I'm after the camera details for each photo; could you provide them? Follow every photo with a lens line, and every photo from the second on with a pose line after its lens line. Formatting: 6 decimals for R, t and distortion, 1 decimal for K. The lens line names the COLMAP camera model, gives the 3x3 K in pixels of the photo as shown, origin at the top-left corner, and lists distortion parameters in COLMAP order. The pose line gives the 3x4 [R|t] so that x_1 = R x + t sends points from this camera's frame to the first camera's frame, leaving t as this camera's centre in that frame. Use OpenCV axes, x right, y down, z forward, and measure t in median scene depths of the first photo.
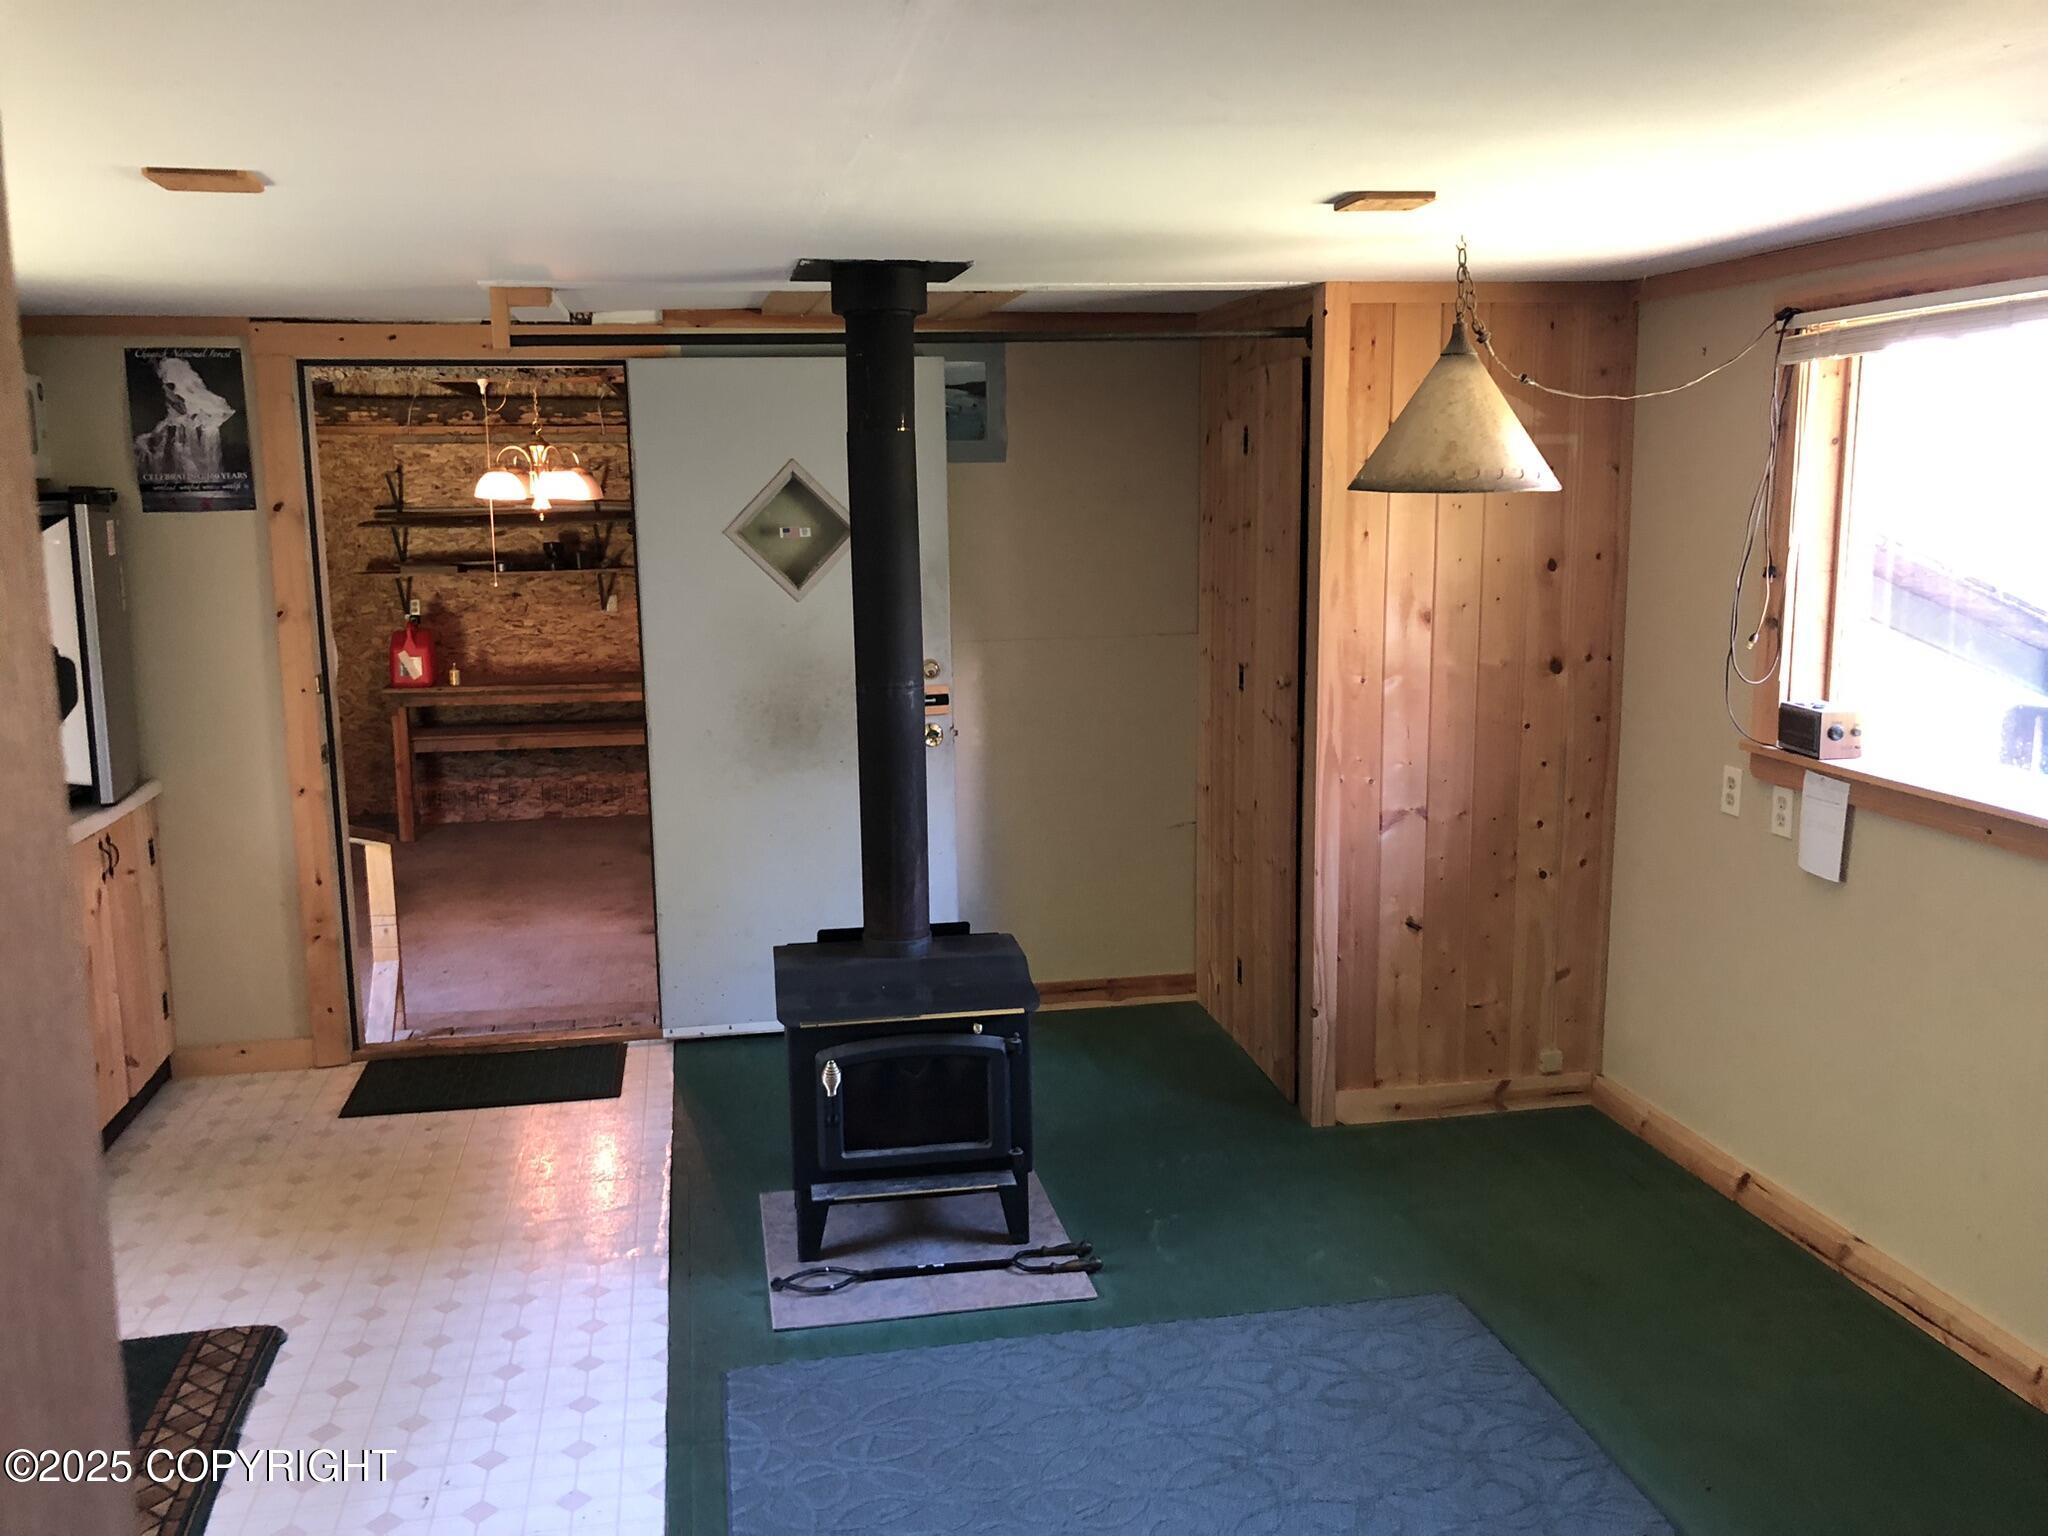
lens RADIAL K [[1685.3, 0, 993.4], [0, 1685.3, 743.3], [0, 0, 1]] dist [0.023369, 0.003176]
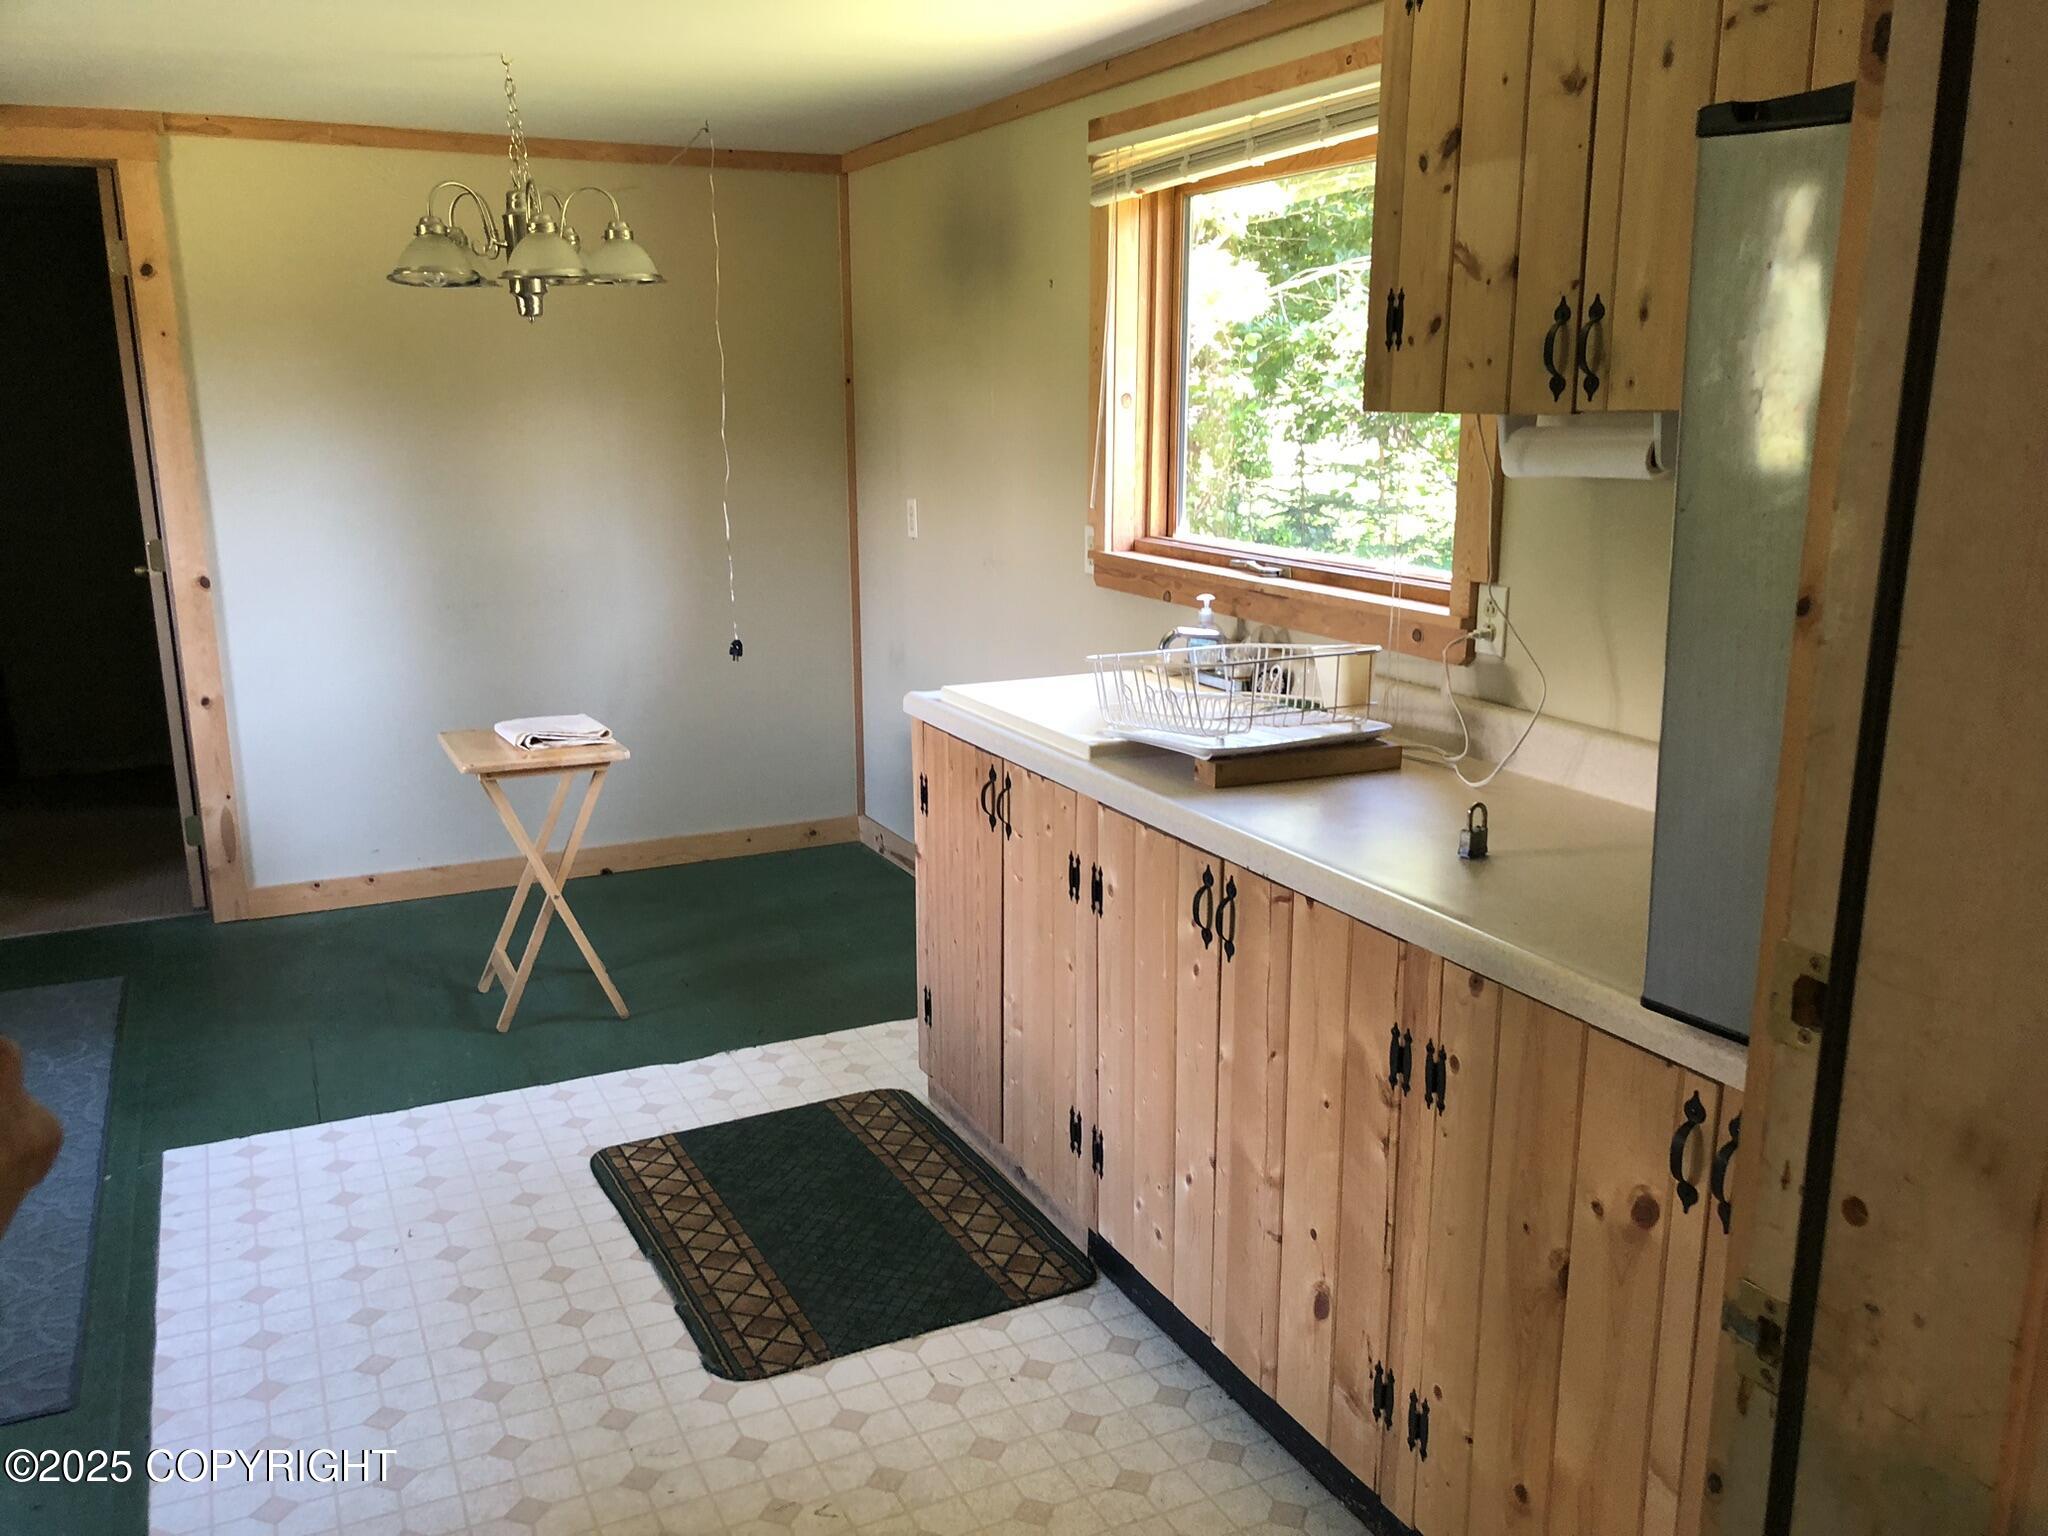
lens RADIAL K [[1685.3, 0, 1024.5], [0, 1685.3, 774.8], [0, 0, 1]] dist [0.023369, 0.003176]
pose [[-0.964312, 0.073767, -0.254284, -0.350914], [-0.024823, 0.930986, 0.364210, -0.161656], [0.263602, 0.357524, -0.895930, 1.491413]]
